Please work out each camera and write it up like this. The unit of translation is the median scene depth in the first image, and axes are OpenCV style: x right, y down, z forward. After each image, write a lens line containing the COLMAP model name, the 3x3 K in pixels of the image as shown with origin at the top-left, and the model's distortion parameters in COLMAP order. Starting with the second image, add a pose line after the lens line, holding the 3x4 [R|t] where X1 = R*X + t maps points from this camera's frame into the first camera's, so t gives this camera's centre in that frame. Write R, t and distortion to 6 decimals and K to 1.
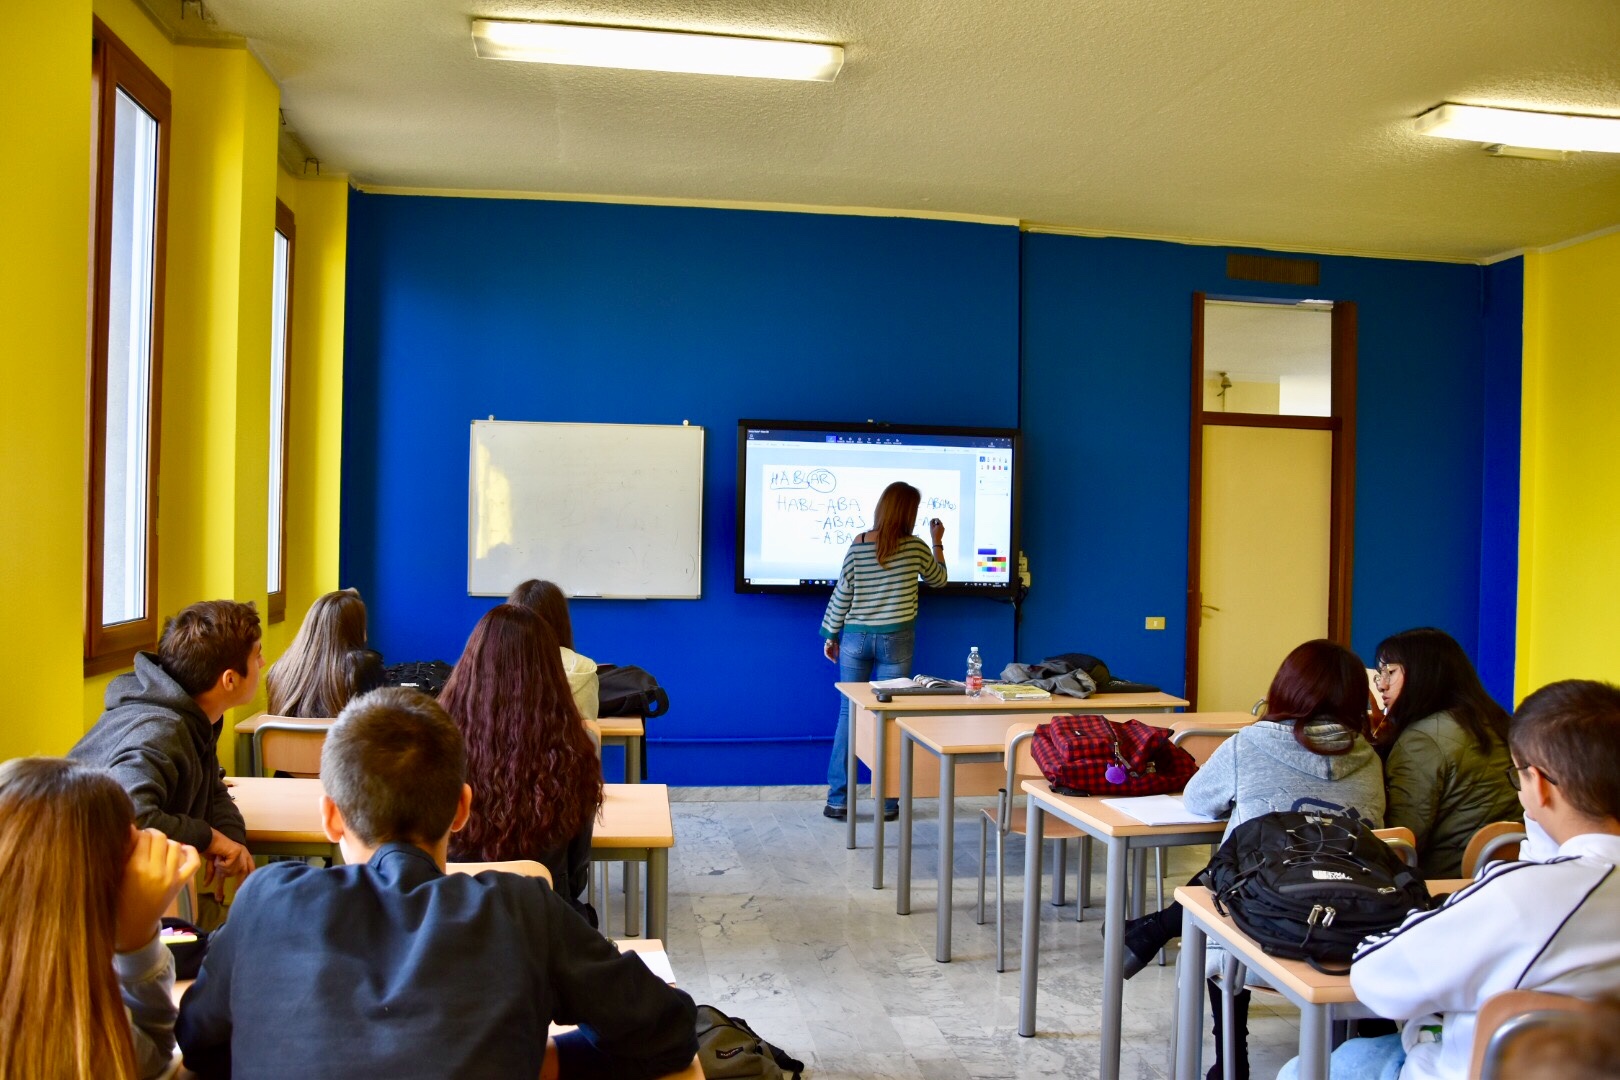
lens RADIAL K [[1282.0, 0, 810.0], [0, 1282.0, 540.0], [0, 0, 1]] dist [-0.054594, -0.005083]
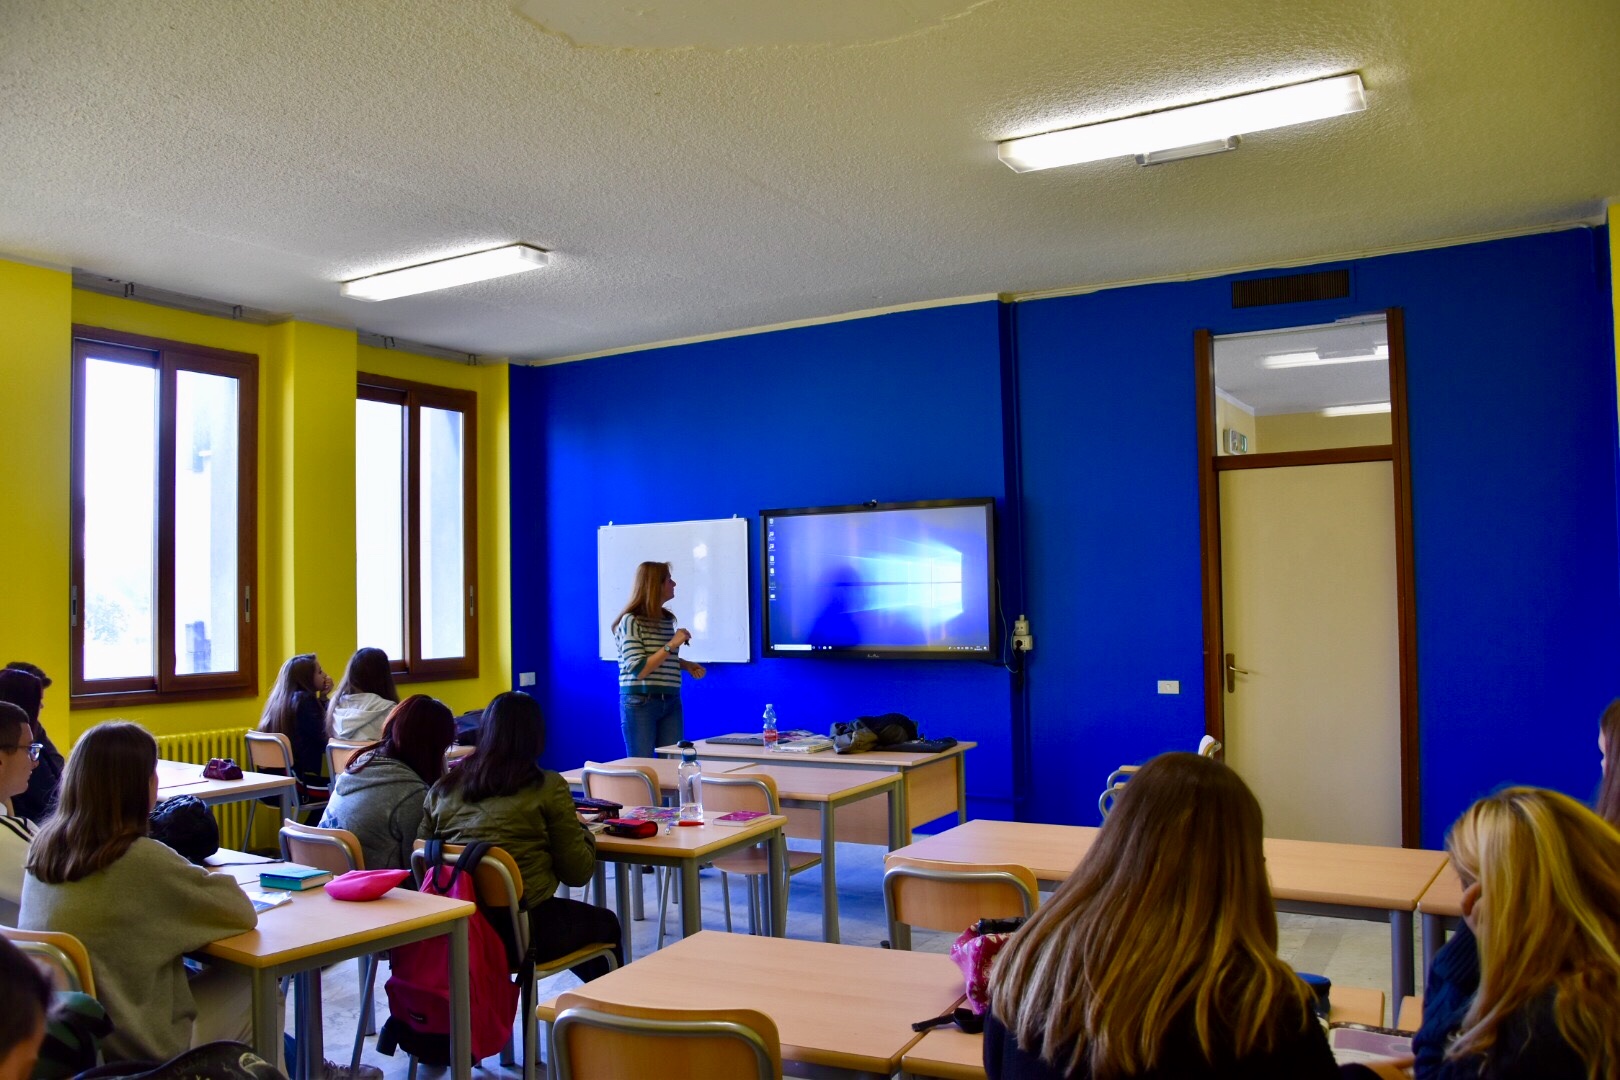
lens RADIAL K [[1256.9, 0, 810.0], [0, 1256.9, 540.0], [0, 0, 1]] dist [-0.080832, 0.002902]
pose [[0.772365, -0.061457, -0.632198, 0.700673], [0.028257, 0.997647, -0.062461, 0.007568], [0.634550, 0.030379, 0.772285, 0.131092]]
